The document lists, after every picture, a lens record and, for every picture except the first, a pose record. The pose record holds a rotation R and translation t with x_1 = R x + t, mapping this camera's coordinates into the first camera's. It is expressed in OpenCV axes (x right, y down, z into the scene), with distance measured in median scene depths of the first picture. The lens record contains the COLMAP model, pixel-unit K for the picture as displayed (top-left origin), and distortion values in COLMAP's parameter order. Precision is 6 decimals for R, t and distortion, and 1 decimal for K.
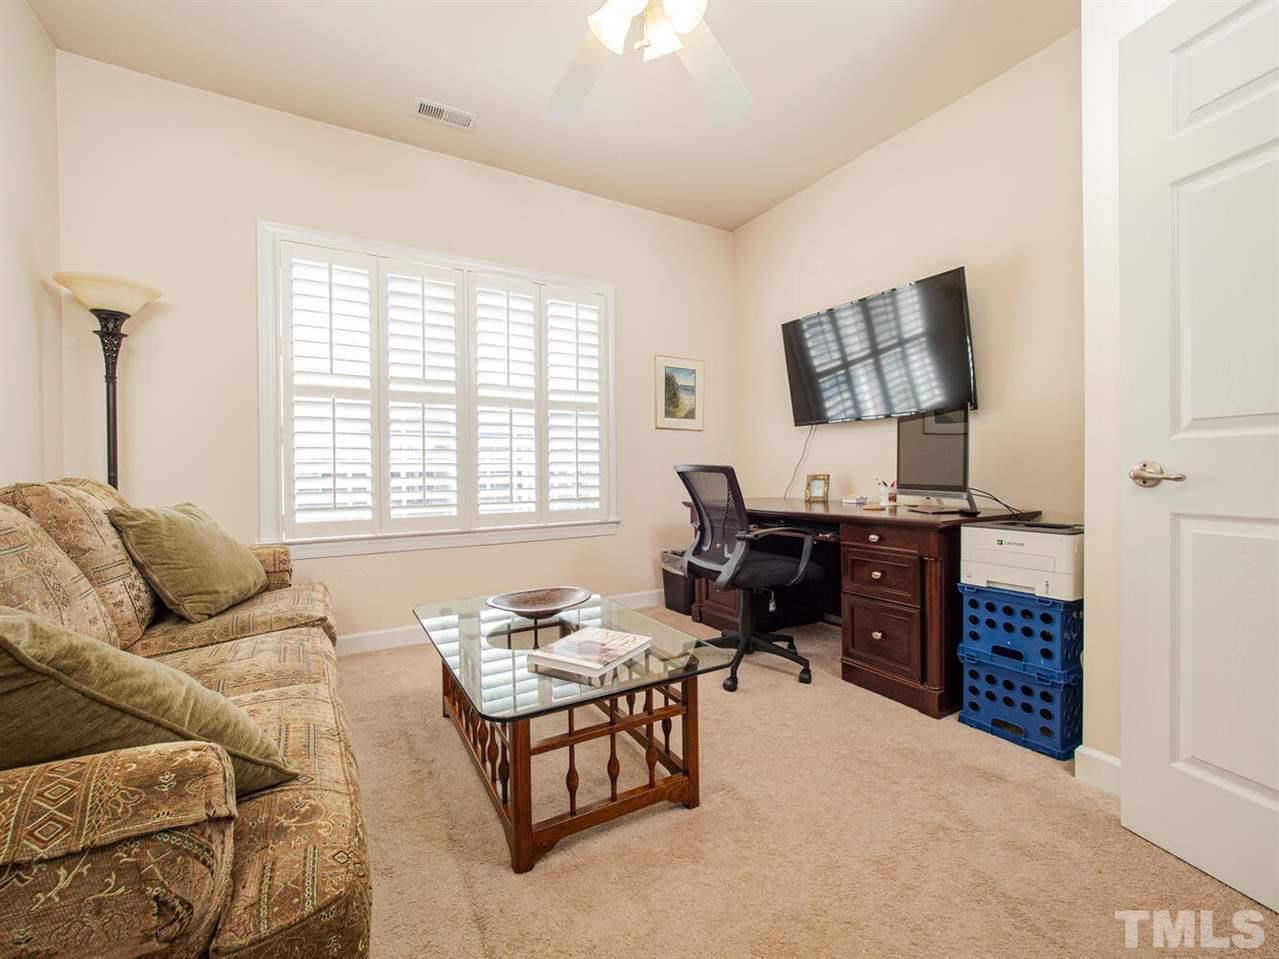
lens RADIAL K [[536.3, 0, 649.4], [0, 536.3, 474.2], [0, 0, 1]] dist [-0.005063, -0.002738]
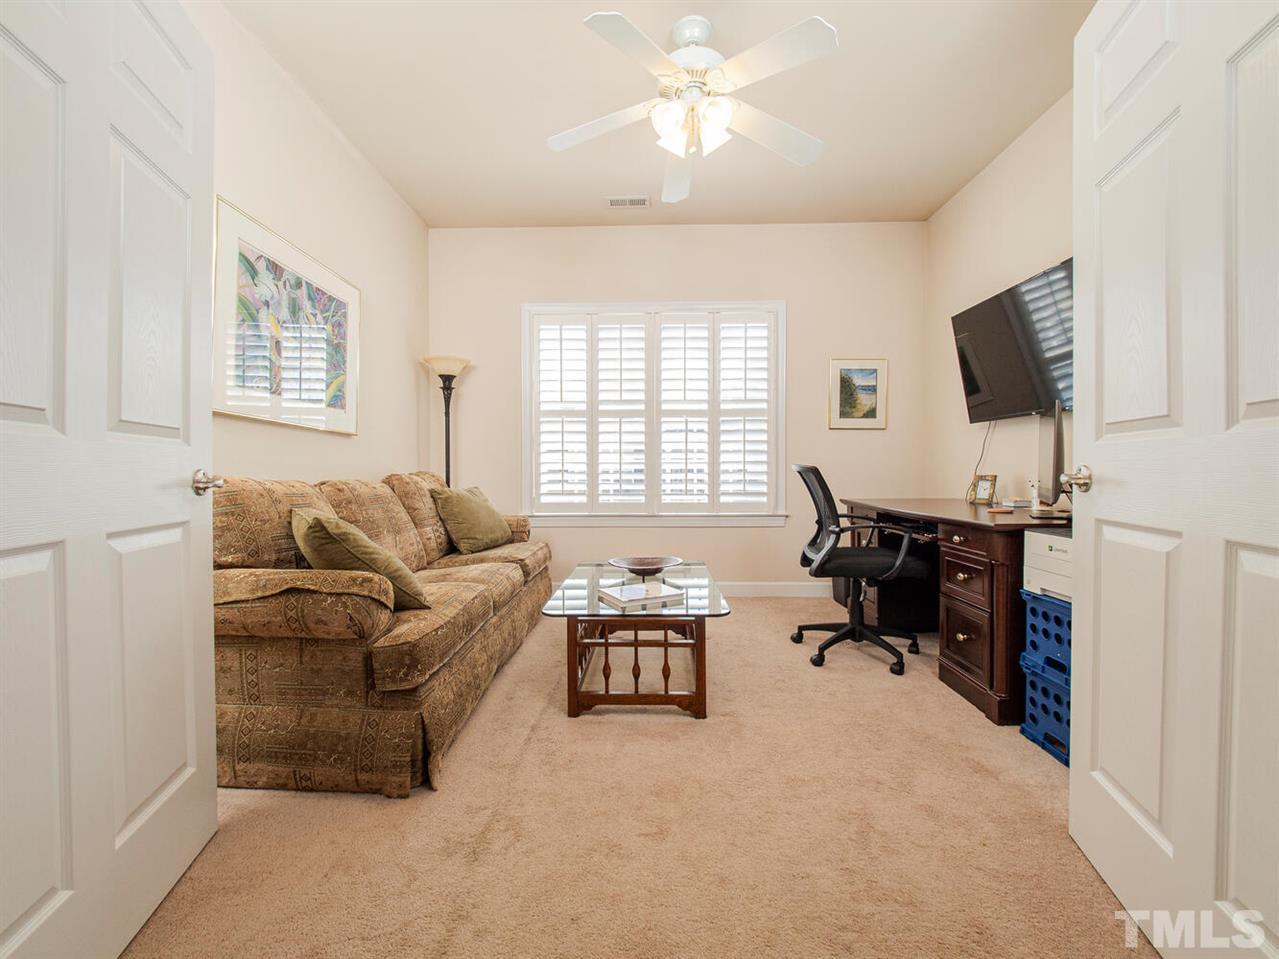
lens RADIAL K [[536.3, 0, 649.7], [0, 536.3, 476.0], [0, 0, 1]] dist [-0.005063, -0.002738]
pose [[0.856514, 0.013698, -0.515942, 0.409340], [-0.008445, 0.999886, 0.012526, -0.005616], [0.516055, -0.006372, 0.856532, -0.139706]]
